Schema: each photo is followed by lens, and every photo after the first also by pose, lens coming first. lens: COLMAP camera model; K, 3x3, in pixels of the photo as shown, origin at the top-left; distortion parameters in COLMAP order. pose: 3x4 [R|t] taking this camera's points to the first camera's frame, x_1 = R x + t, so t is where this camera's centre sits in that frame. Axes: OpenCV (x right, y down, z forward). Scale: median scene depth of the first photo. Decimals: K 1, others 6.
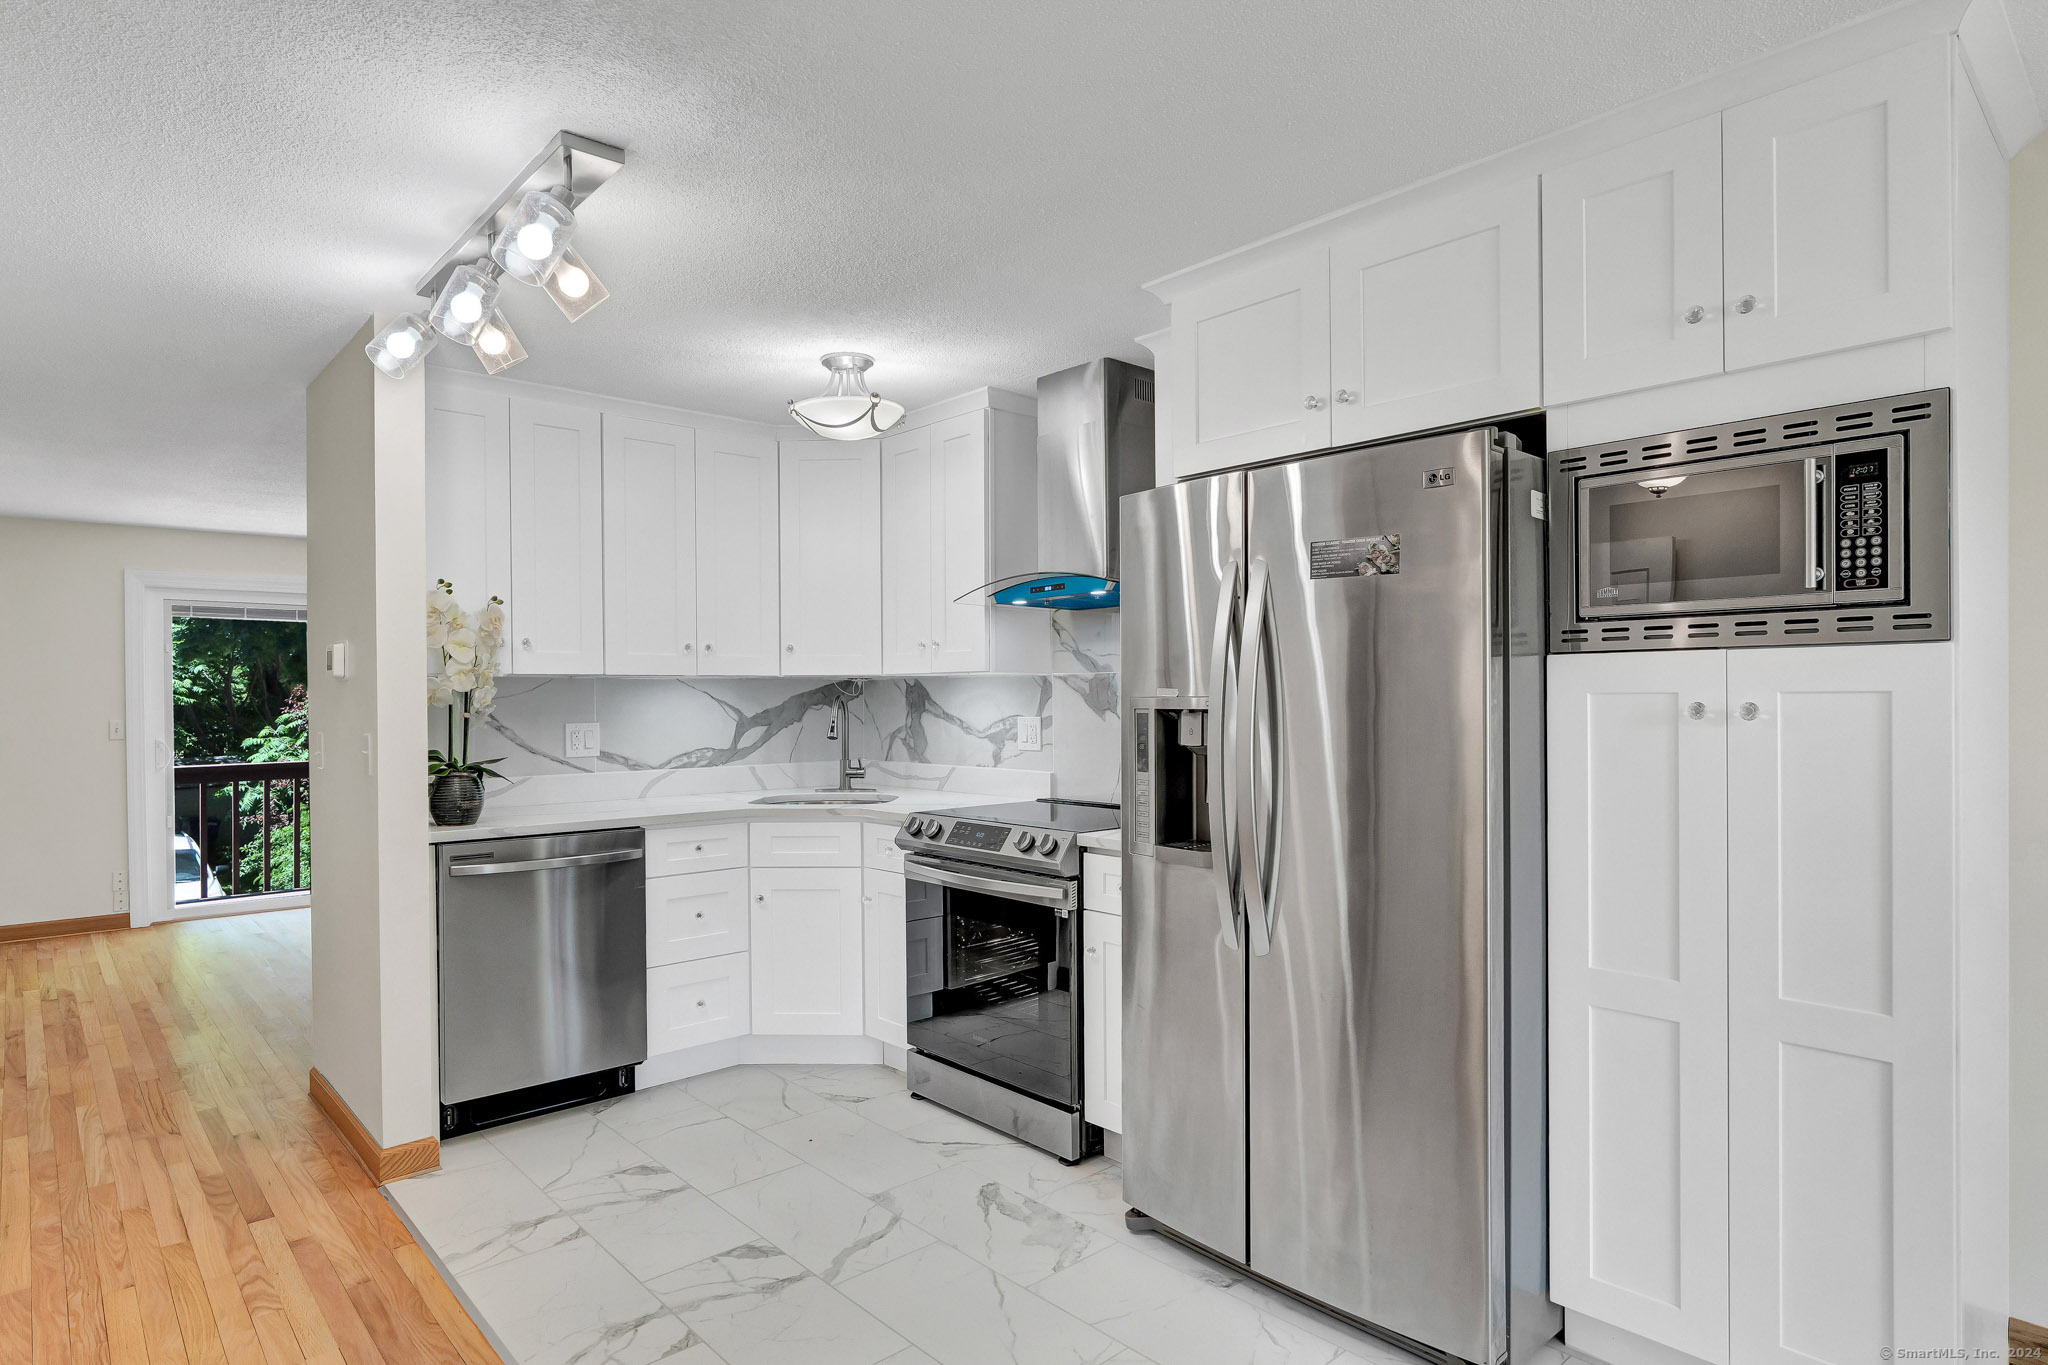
lens RADIAL K [[1110.7, 0, 1020.7], [0, 1110.7, 703.5], [0, 0, 1]] dist [-0.005234, 0.002589]
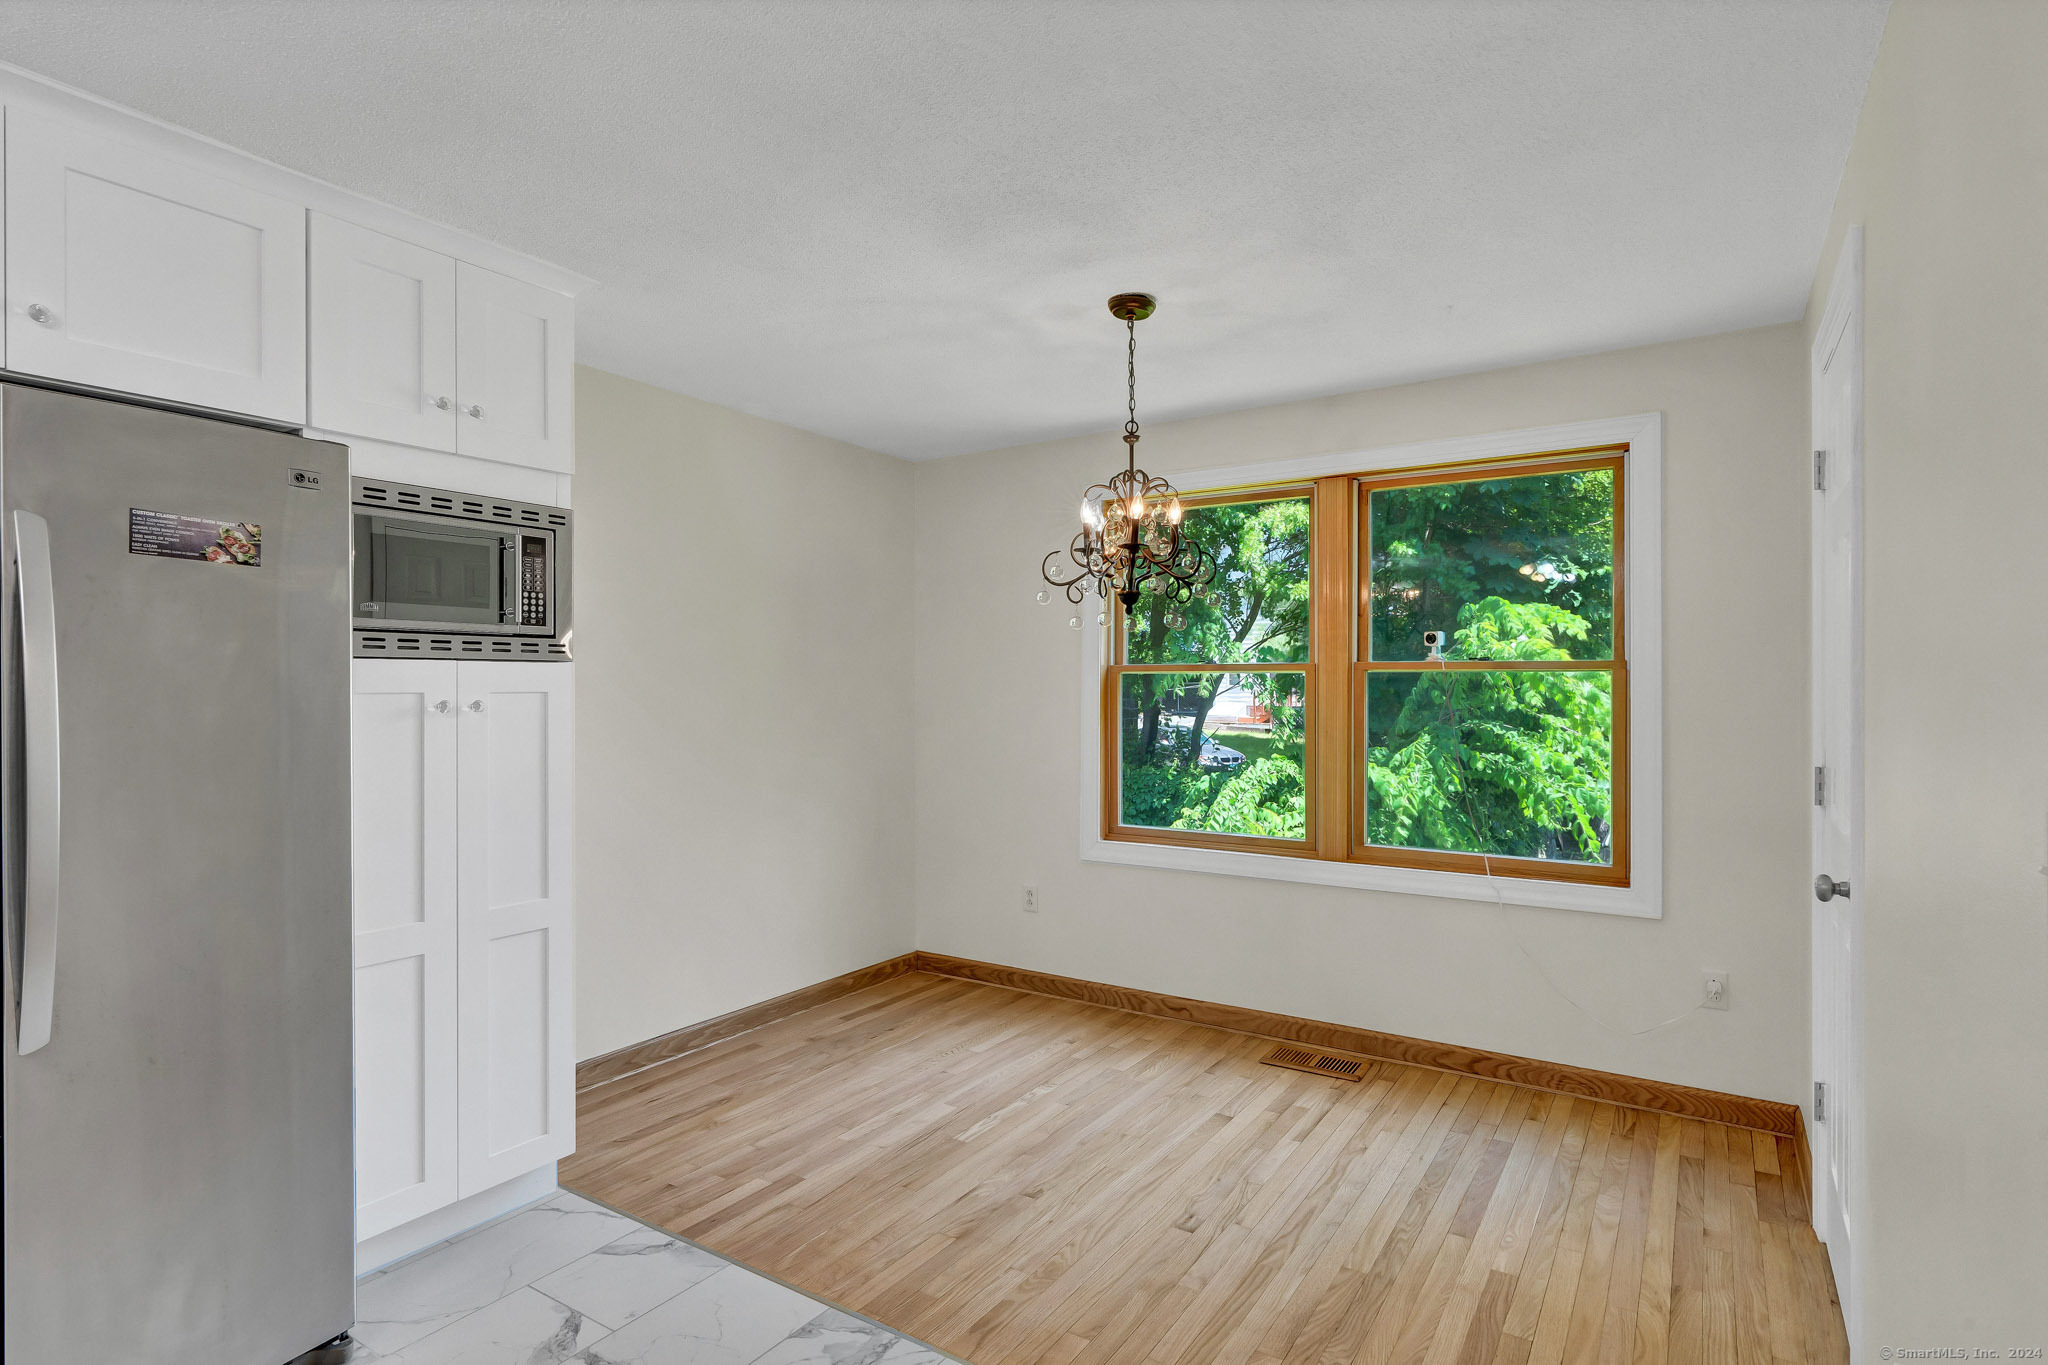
lens RADIAL K [[1048.0, 0, 1019.9], [0, 1048.0, 681.6], [0, 0, 1]] dist [-0.004395, 0.000194]
pose [[-0.255035, 0.011666, 0.966862, -0.441282], [0.009556, 0.999909, -0.009544, -0.002854], [-0.966885, 0.006806, -0.255123, 0.387474]]
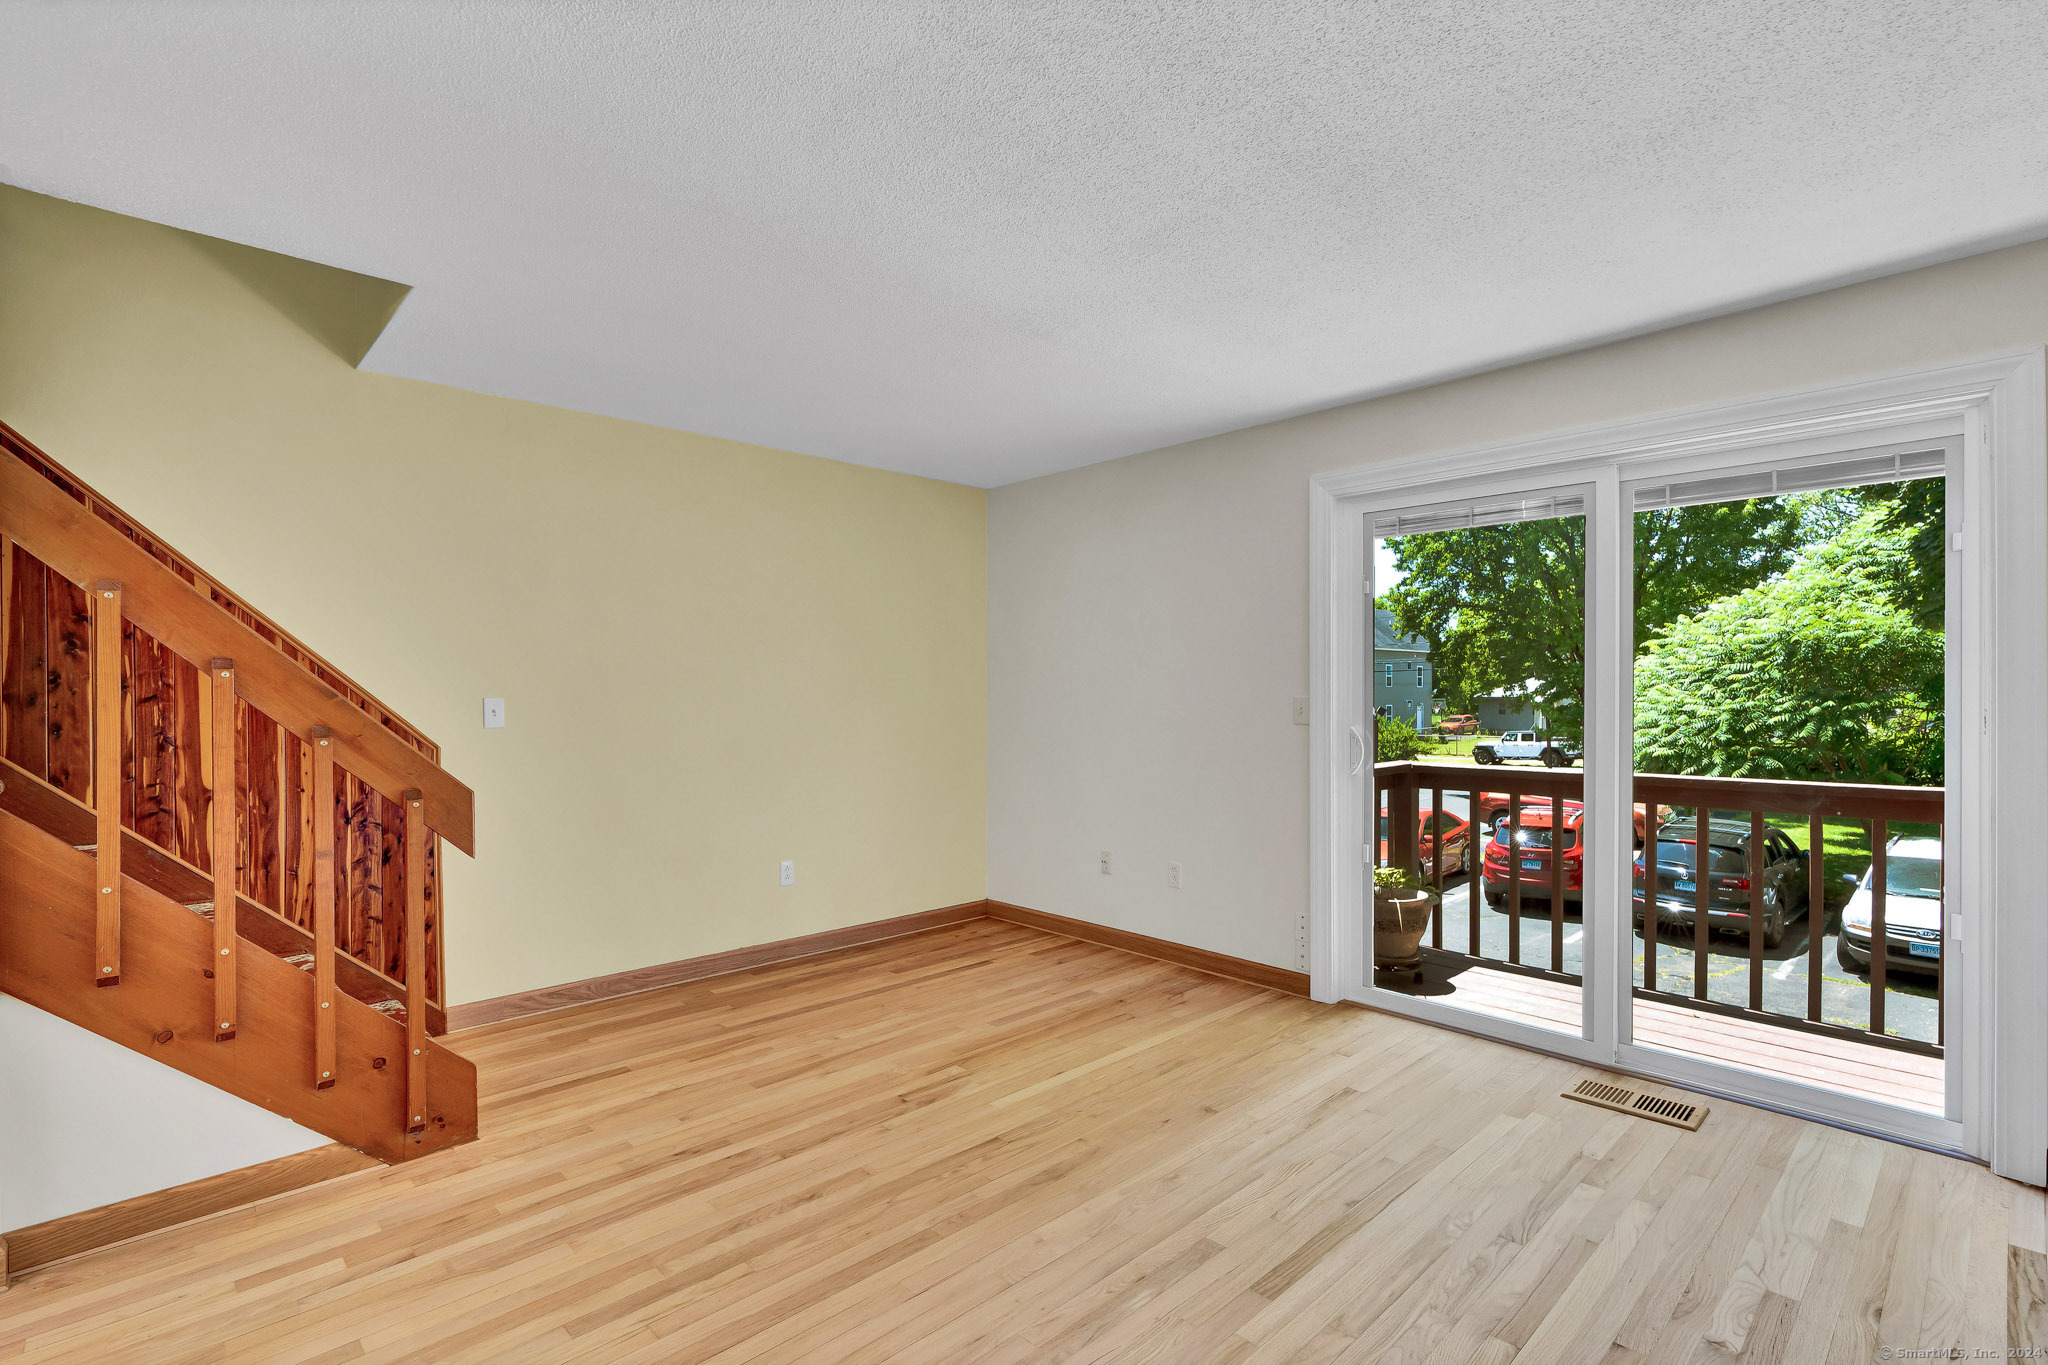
lens RADIAL K [[956.4, 0, 1021.6], [0, 956.4, 693.1], [0, 0, 1]] dist [-0.001738, 0.000343]
pose [[0.028841, 0.011149, -0.999522, -0.424083], [-0.006377, 0.999919, 0.010970, 0.012690], [0.999564, 0.006057, 0.028910, 1.573215]]
